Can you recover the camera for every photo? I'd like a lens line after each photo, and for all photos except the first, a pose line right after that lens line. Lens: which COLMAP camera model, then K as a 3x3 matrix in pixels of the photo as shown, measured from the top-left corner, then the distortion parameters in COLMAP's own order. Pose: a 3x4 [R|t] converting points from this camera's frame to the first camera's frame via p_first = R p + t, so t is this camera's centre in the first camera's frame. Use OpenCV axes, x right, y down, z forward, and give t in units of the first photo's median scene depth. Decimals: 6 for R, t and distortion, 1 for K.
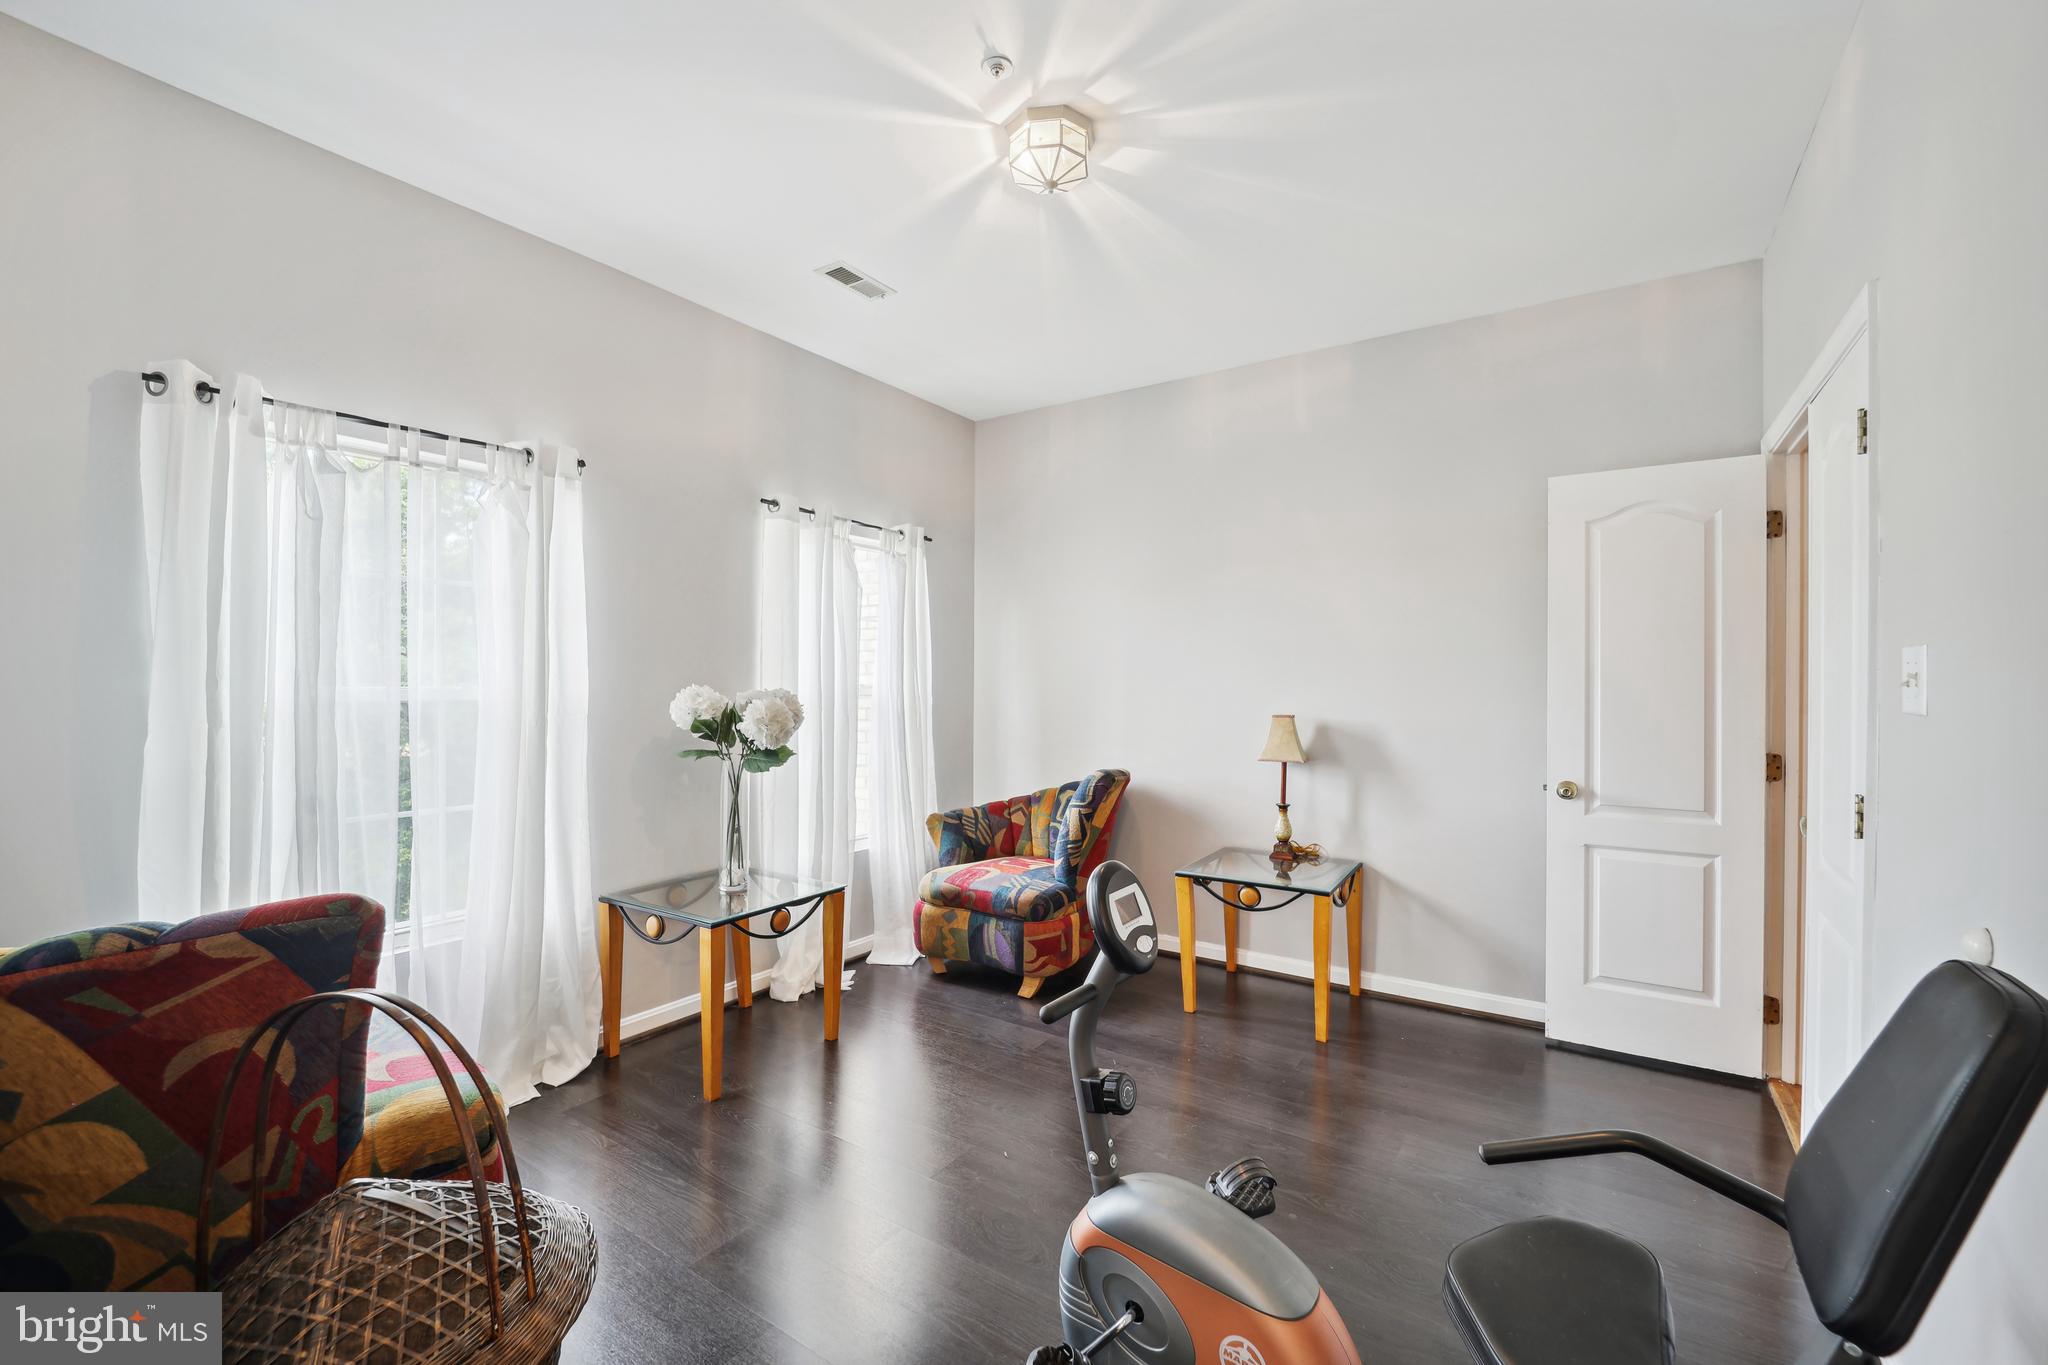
lens RADIAL K [[837.5, 0, 1025.5], [0, 837.5, 696.5], [0, 0, 1]] dist [-0.010413, -0.000037]
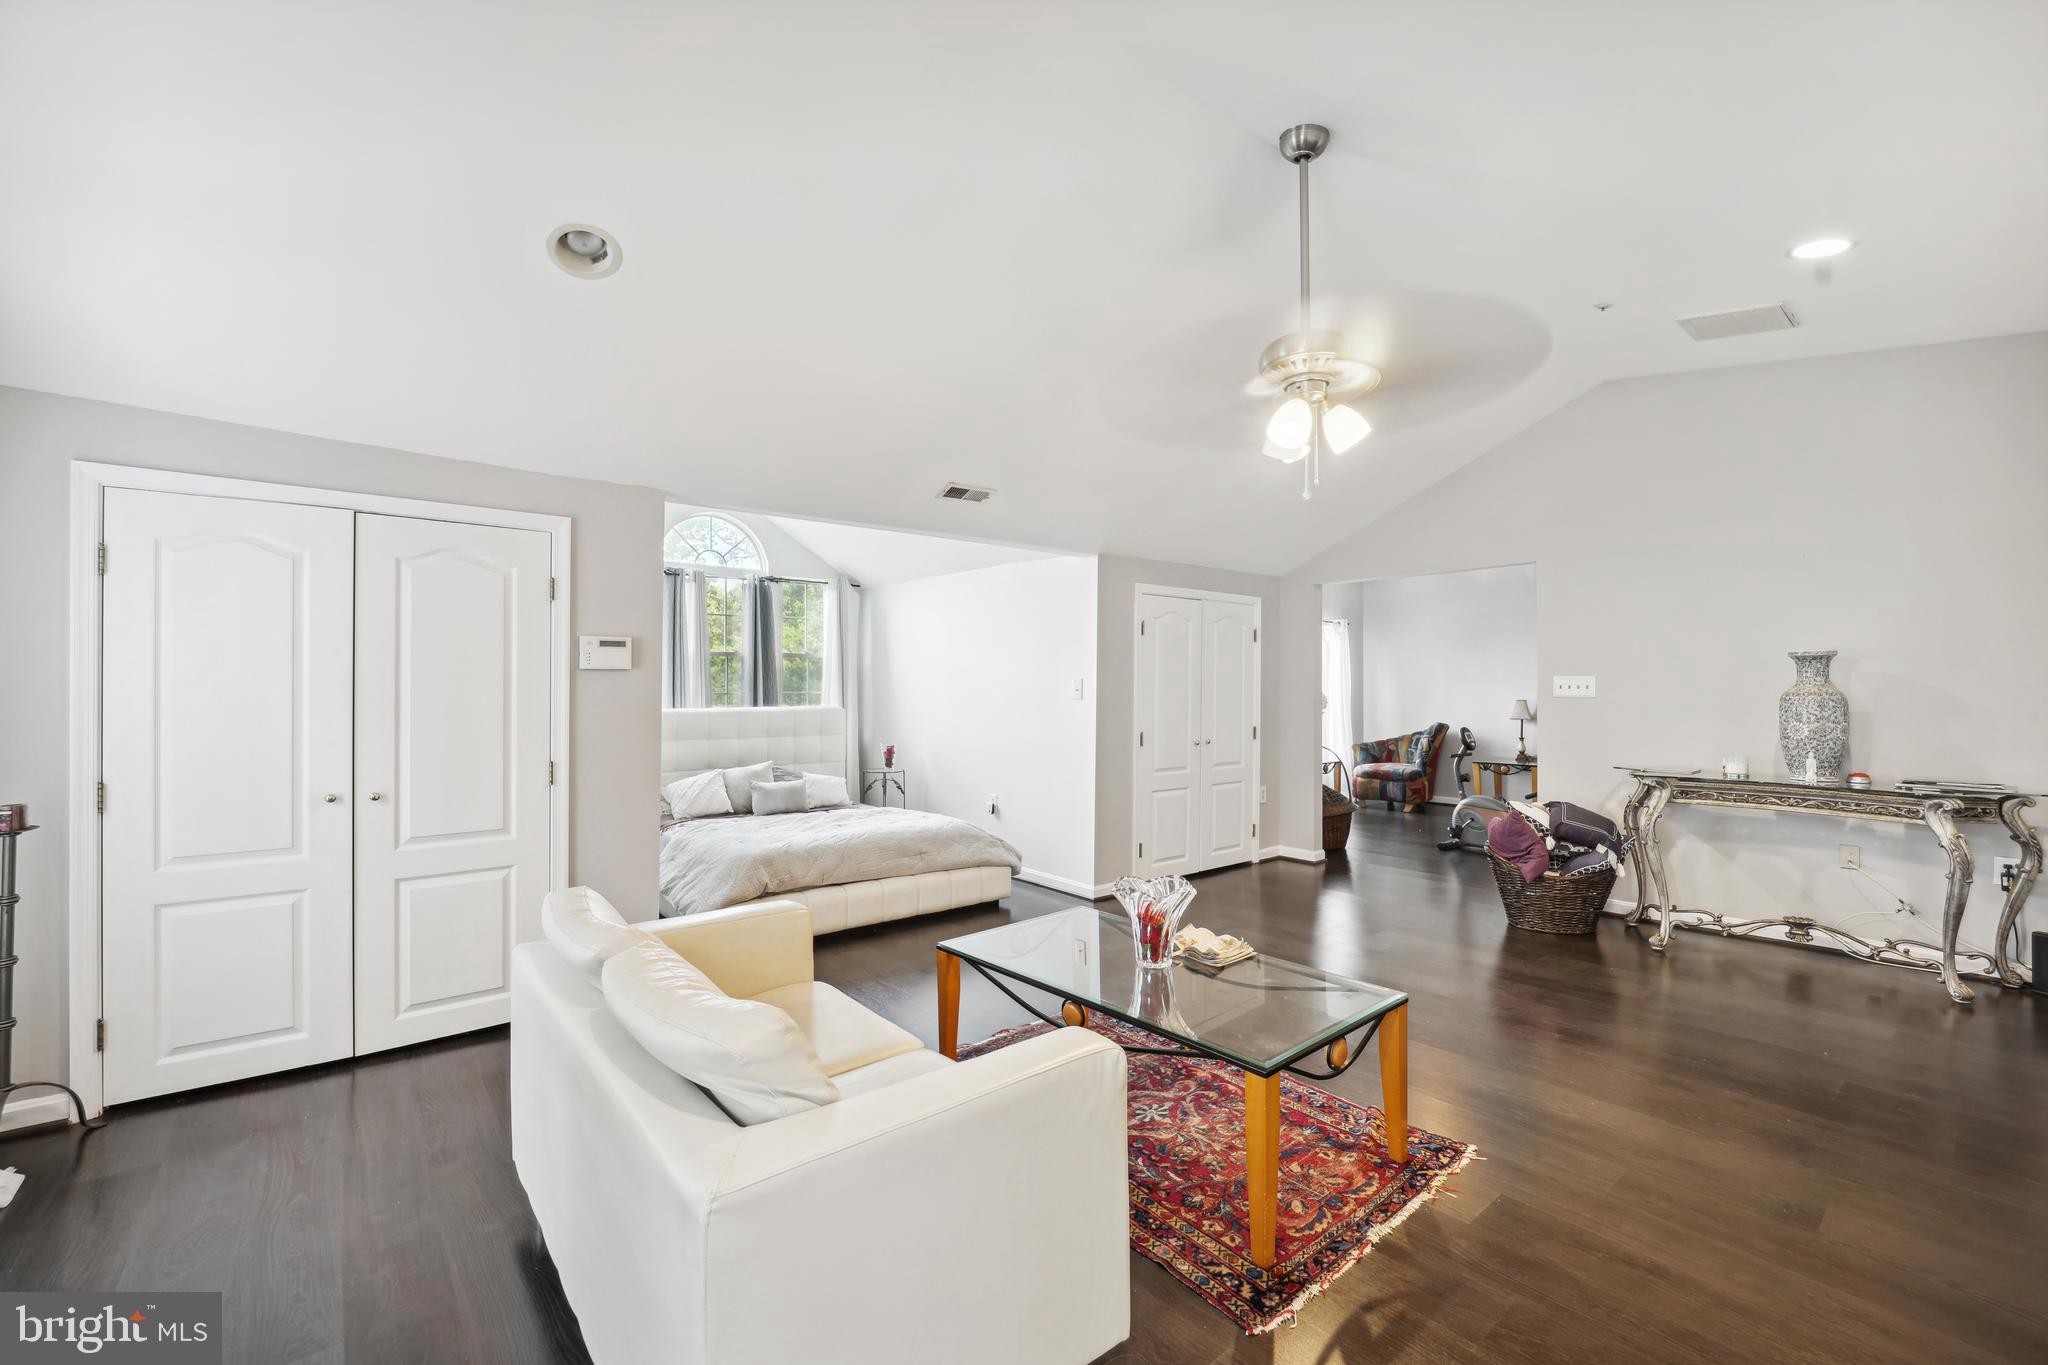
lens RADIAL K [[839.9, 0, 1022.8], [0, 839.9, 687.9], [0, 0, 1]] dist [-0.011498, -0.000078]
pose [[0.958471, -0.005474, -0.285137, -0.373610], [0.001824, 0.999913, -0.013065, 0.016770], [0.285184, 0.012002, 0.958398, -1.690767]]
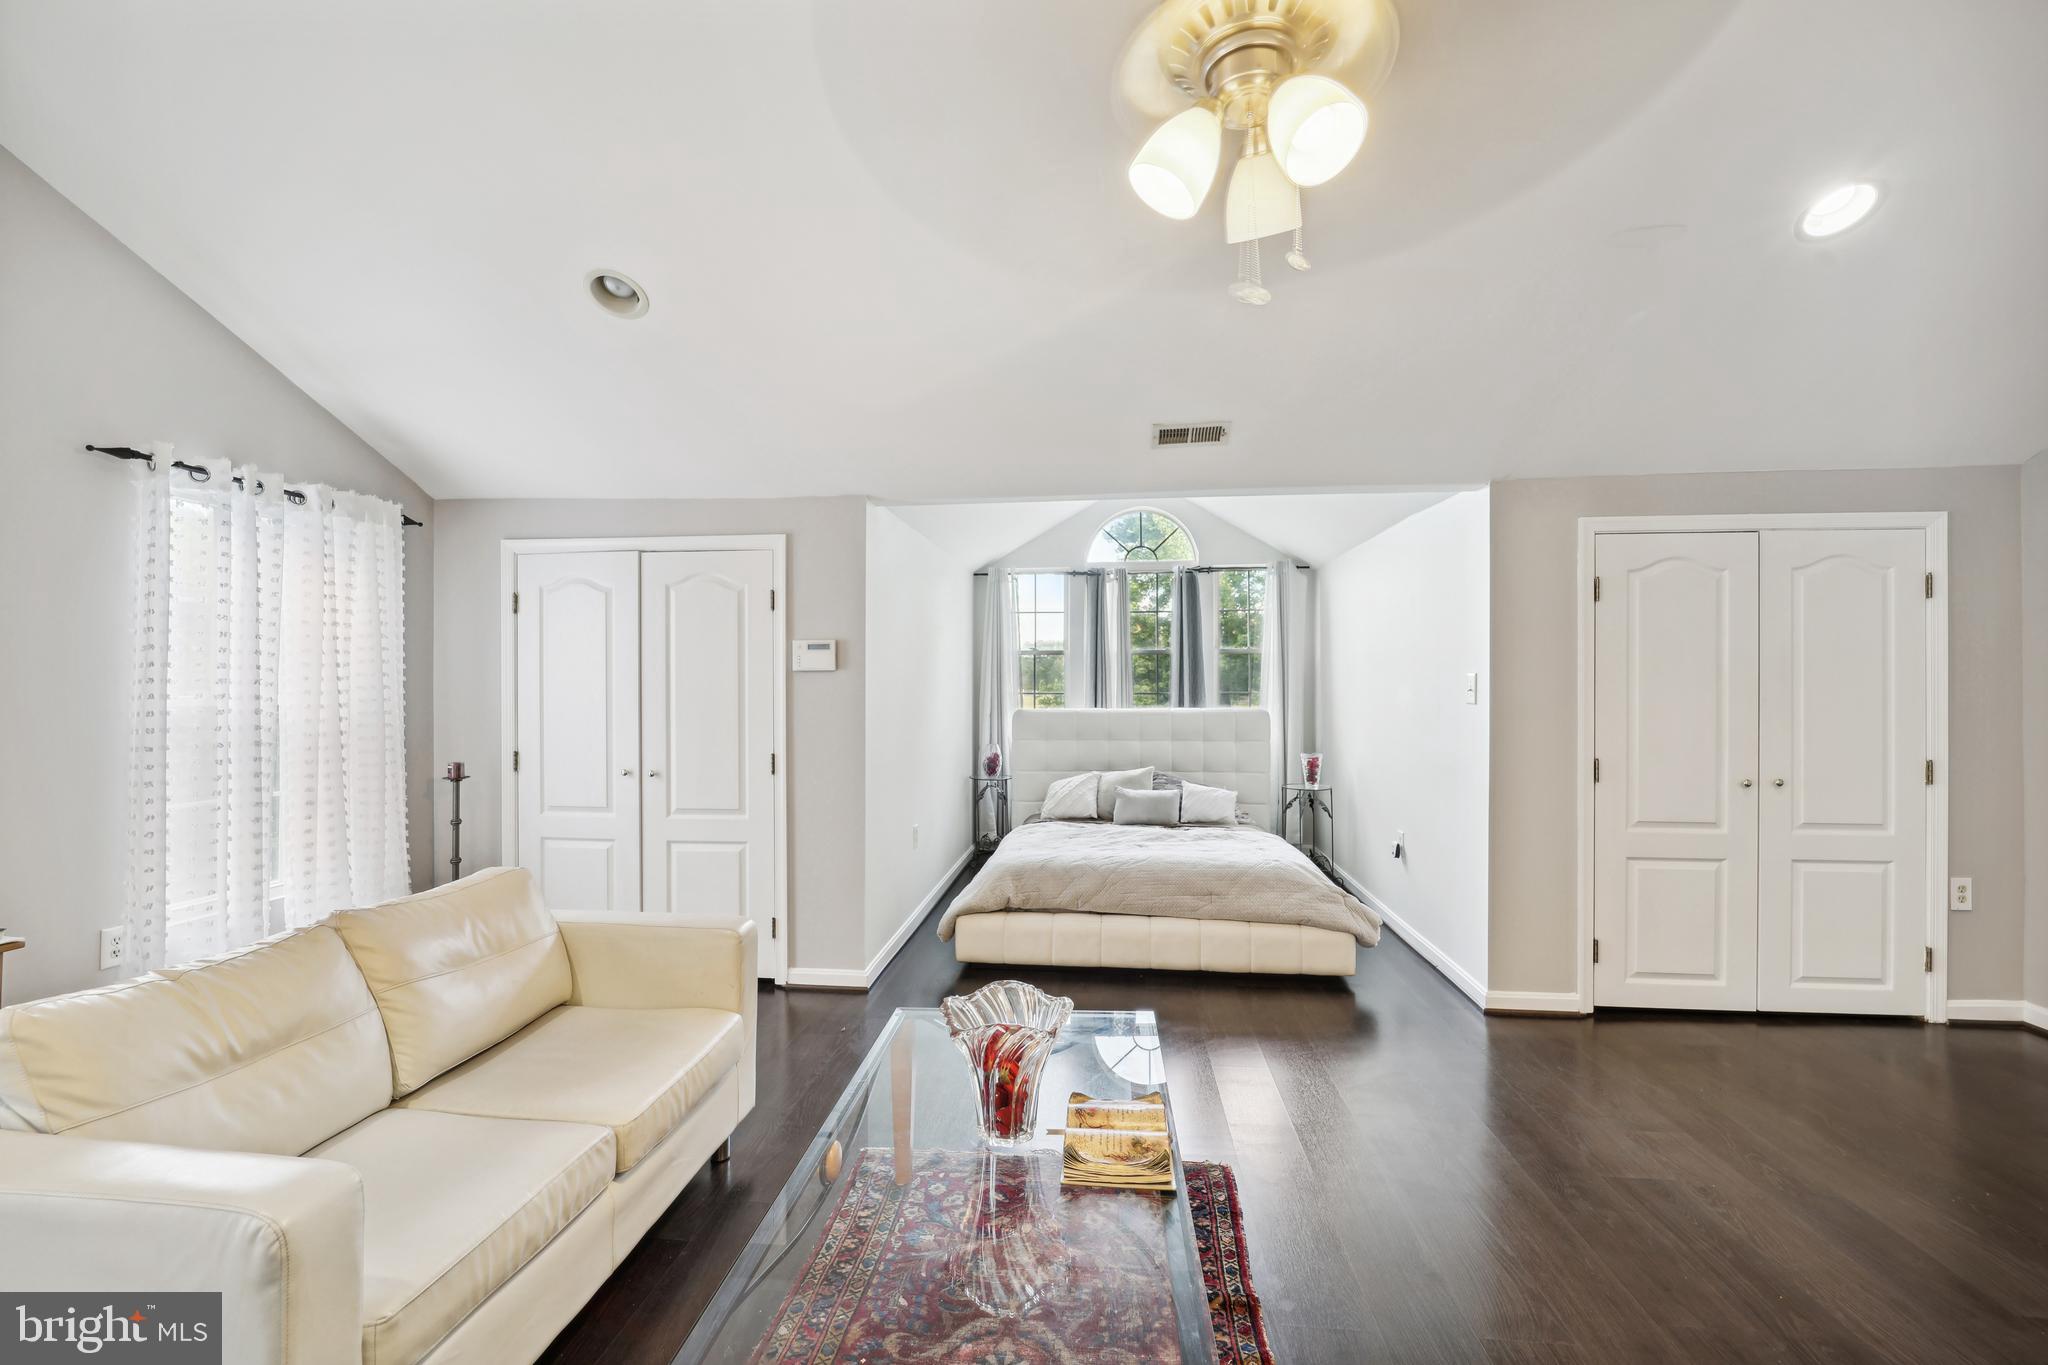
lens RADIAL K [[839.9, 0, 1022.8], [0, 839.9, 687.9], [0, 0, 1]] dist [-0.011498, -0.000078]
pose [[0.467170, -0.006301, -0.884145, -0.079521], [-0.006696, 0.999921, -0.010664, 0.012533], [0.884142, 0.010902, 0.467091, -1.176893]]
